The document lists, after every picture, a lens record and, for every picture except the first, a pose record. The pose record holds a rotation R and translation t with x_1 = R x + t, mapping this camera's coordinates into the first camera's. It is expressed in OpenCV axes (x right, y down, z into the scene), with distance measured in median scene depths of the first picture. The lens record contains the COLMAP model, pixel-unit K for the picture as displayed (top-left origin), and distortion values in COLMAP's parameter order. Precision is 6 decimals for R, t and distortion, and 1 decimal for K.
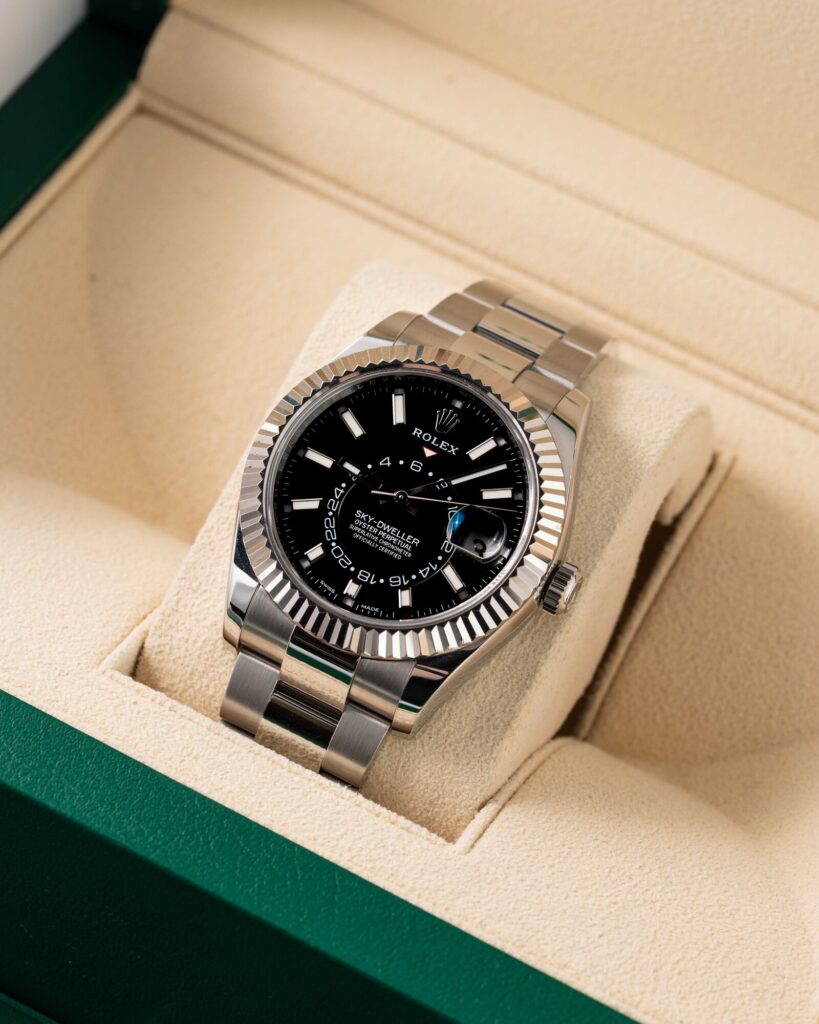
lens RADIAL K [[4727.0, 0, 404.4], [0, 4727.0, 510.2], [0, 0, 1]] dist [0.083831, 0.000000]
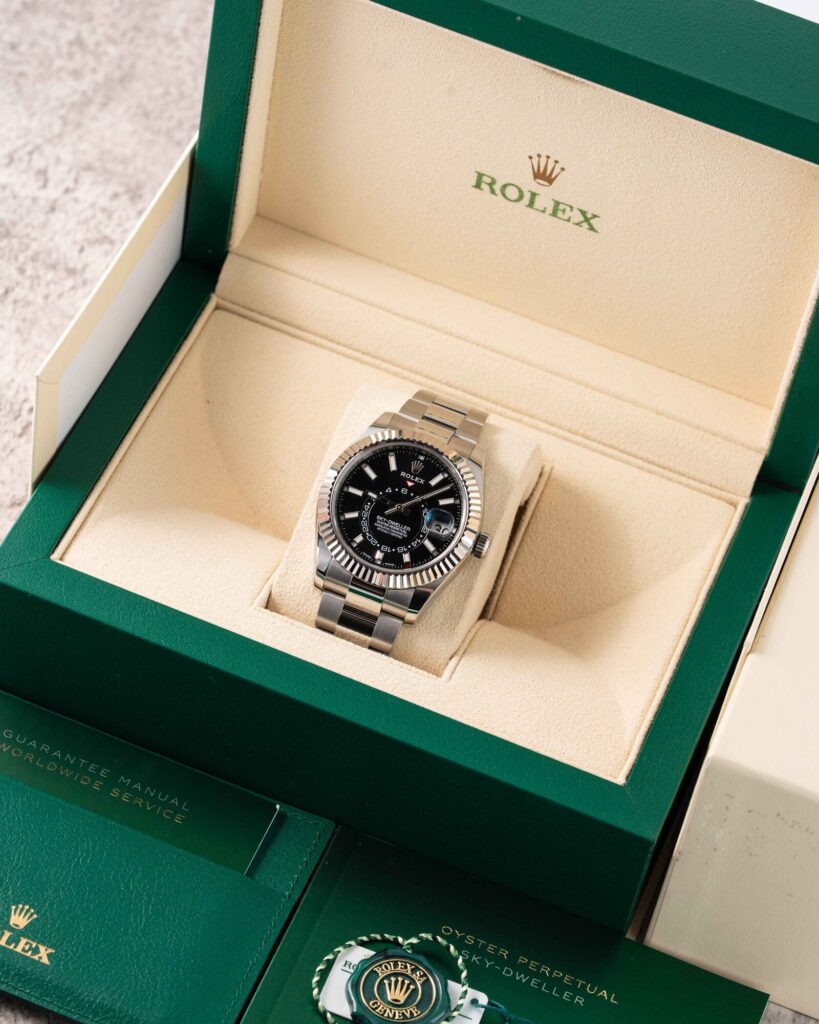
lens RADIAL K [[5181.0, 0, 412.8], [0, 5181.0, 512.9], [0, 0, 1]] dist [0.055263, 0.000000]
pose [[0.990631, -0.088633, 0.103896, -0.214331], [0.085347, 0.995713, 0.035667, -0.075160], [-0.106611, -0.026466, 0.993948, -1.132235]]
